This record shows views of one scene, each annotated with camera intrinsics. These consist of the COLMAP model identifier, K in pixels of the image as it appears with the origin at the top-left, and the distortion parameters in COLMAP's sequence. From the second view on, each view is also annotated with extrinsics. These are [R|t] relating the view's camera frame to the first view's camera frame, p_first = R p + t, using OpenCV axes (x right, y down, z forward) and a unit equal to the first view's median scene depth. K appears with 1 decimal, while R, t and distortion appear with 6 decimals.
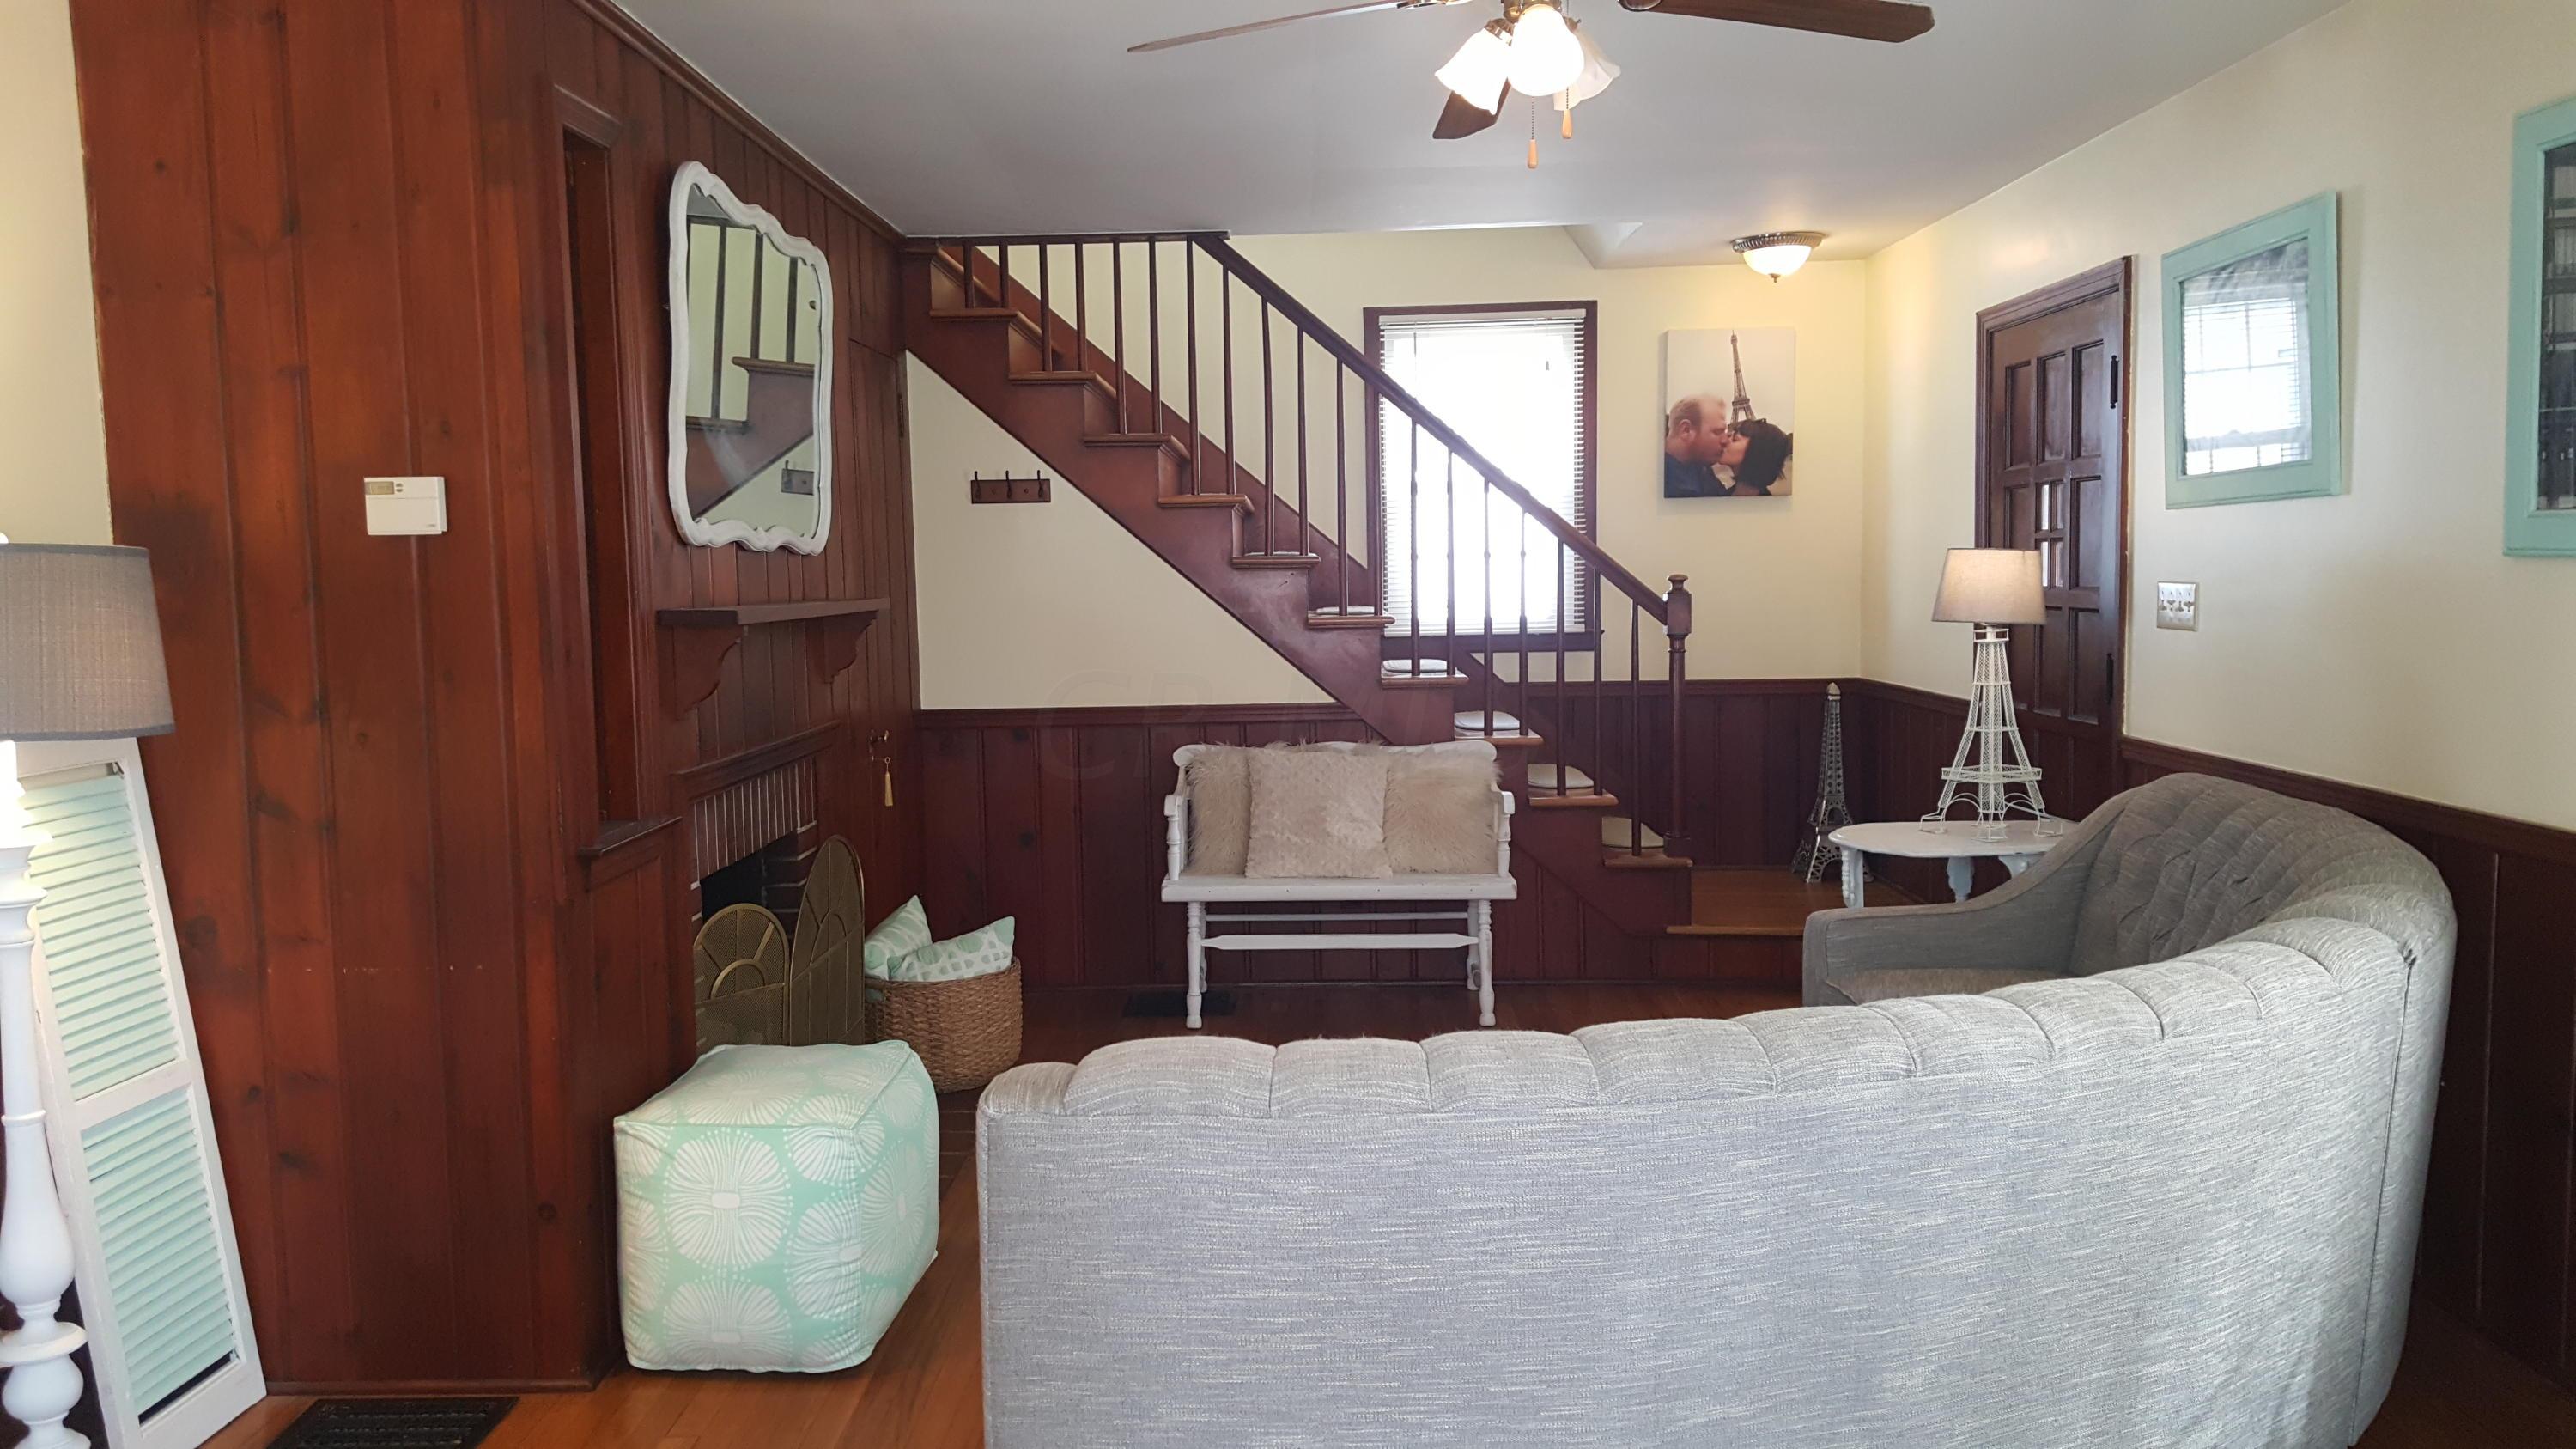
lens RADIAL K [[1897.4, 0, 1235.3], [0, 1897.4, 707.0], [0, 0, 1]] dist [0.103015, -0.138090]
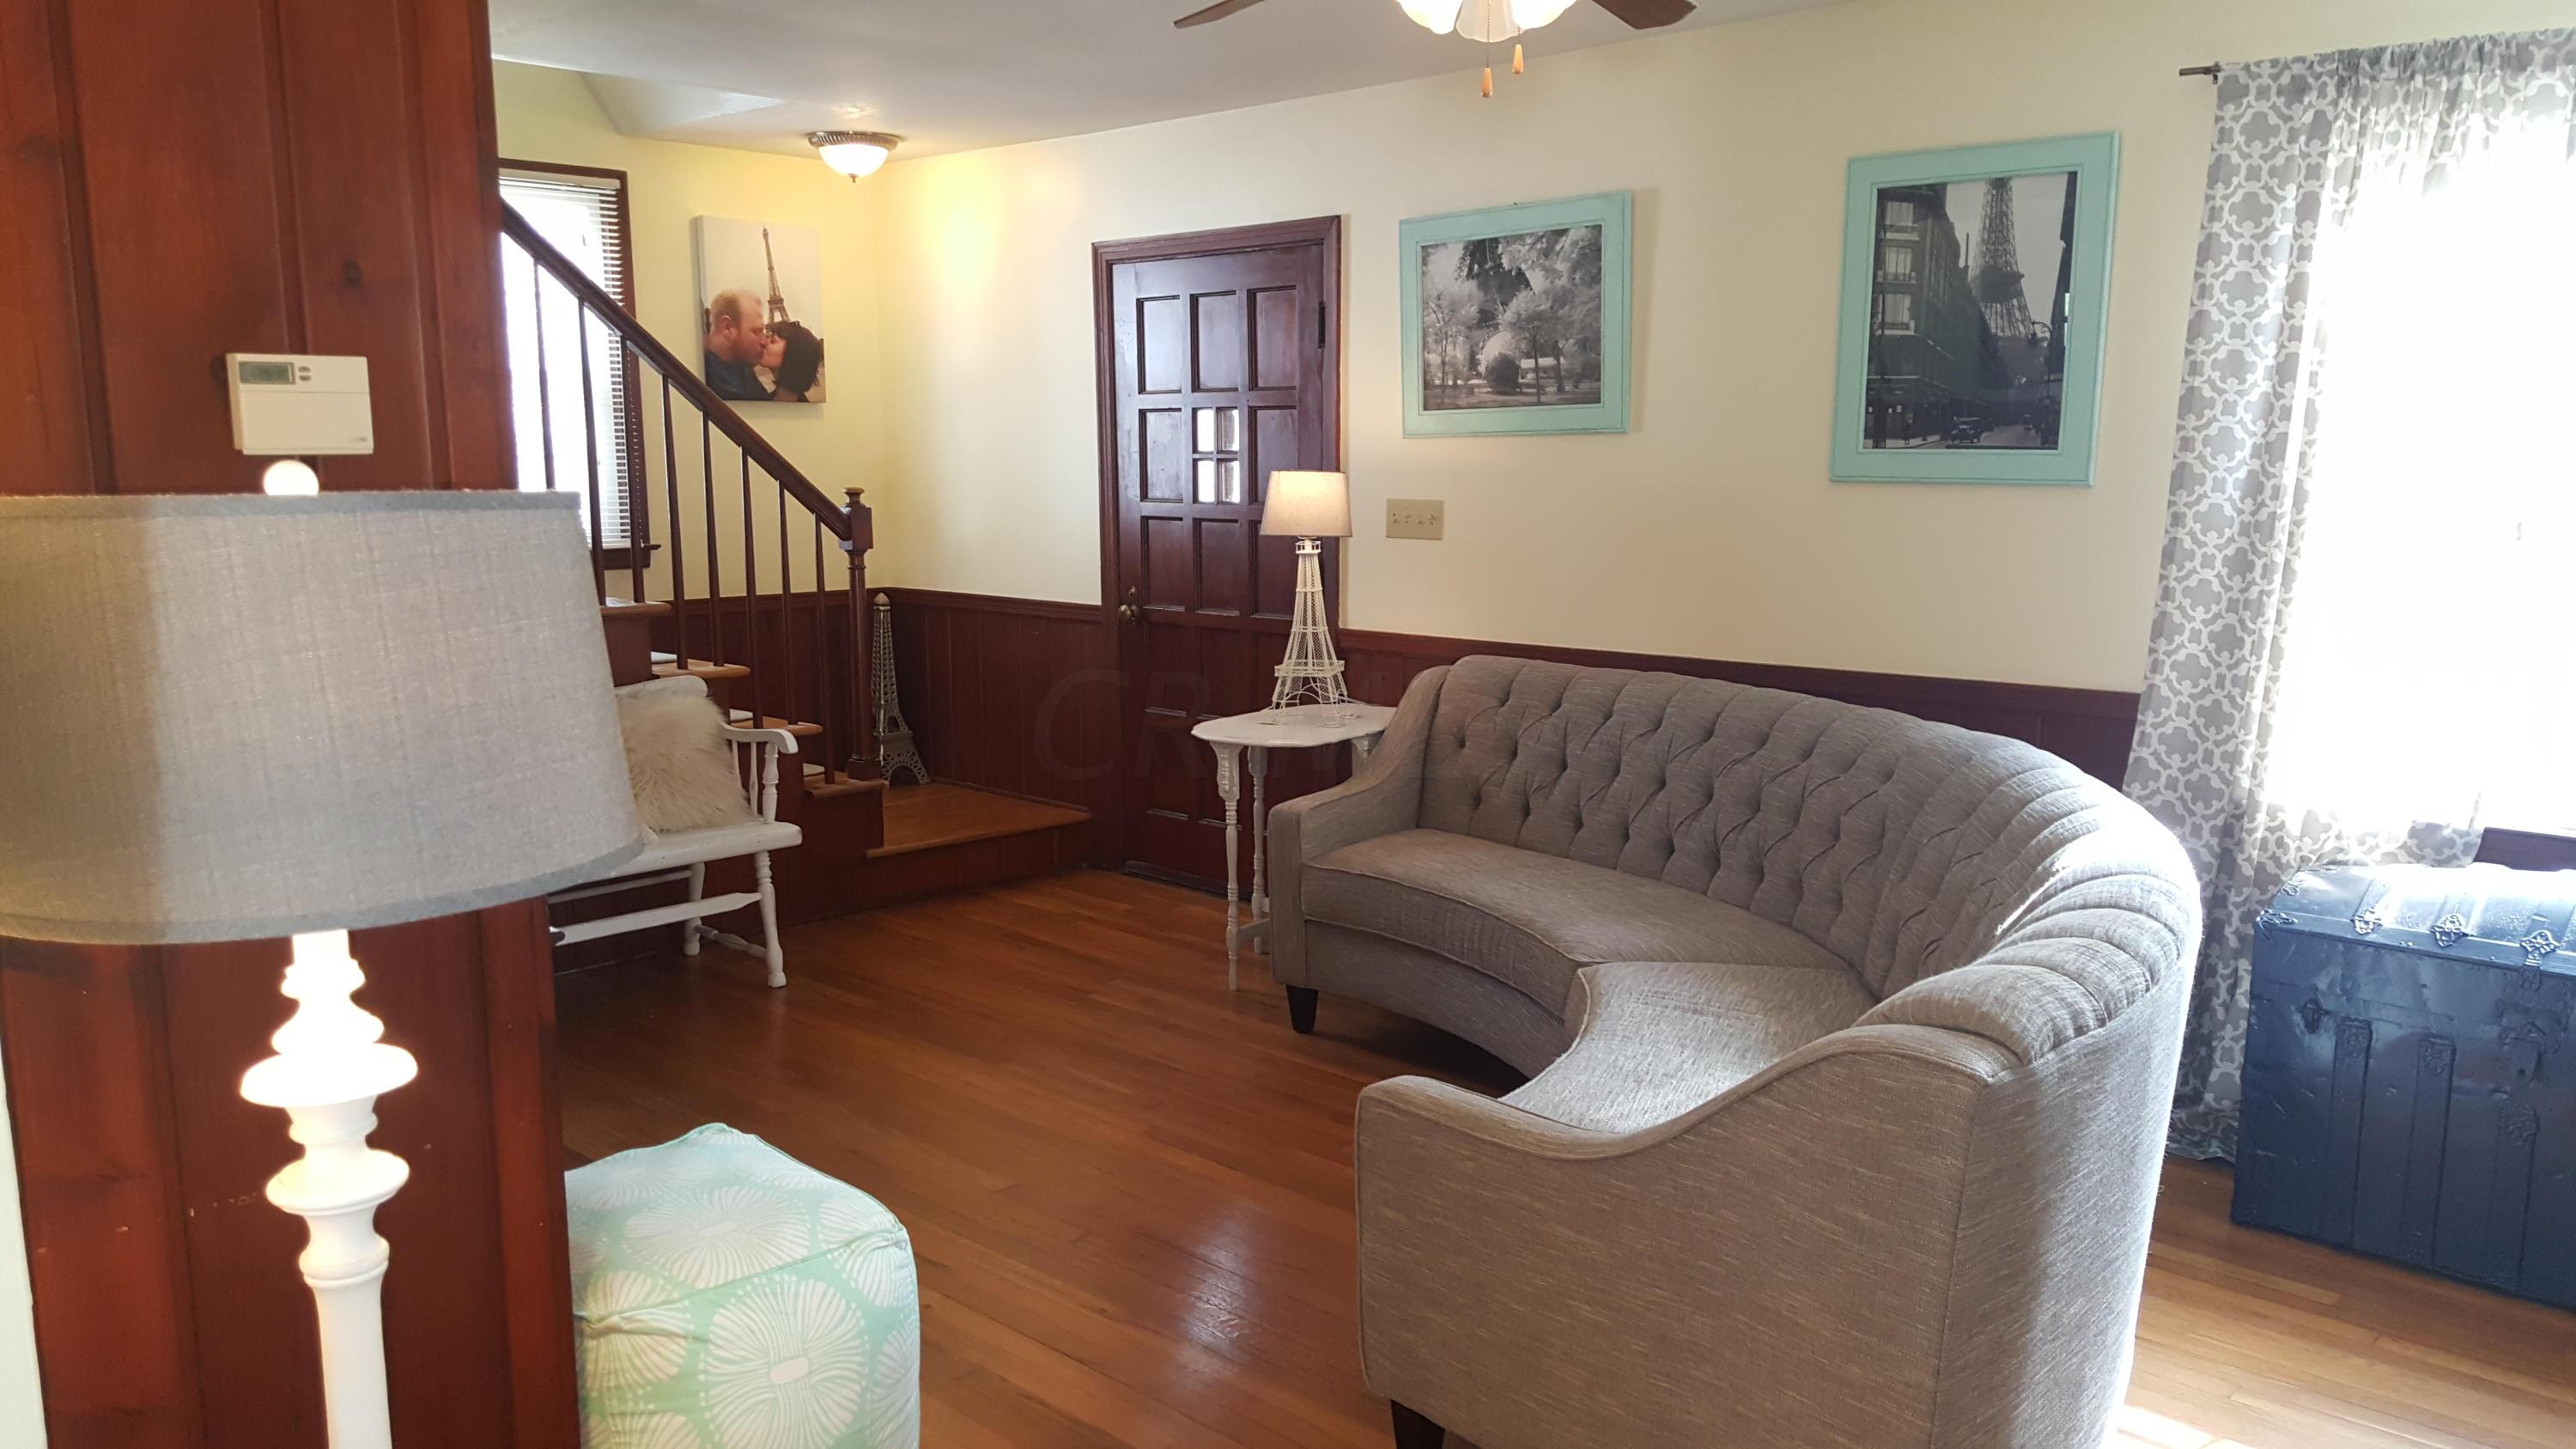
lens RADIAL K [[1897.4, 0, 1286.1], [0, 1897.4, 743.4], [0, 0, 1]] dist [0.103015, -0.138090]
pose [[0.658386, -0.105521, 0.745247, -0.352902], [0.050514, 0.994086, 0.096128, -0.022704], [-0.750984, -0.025644, 0.659823, 0.200721]]
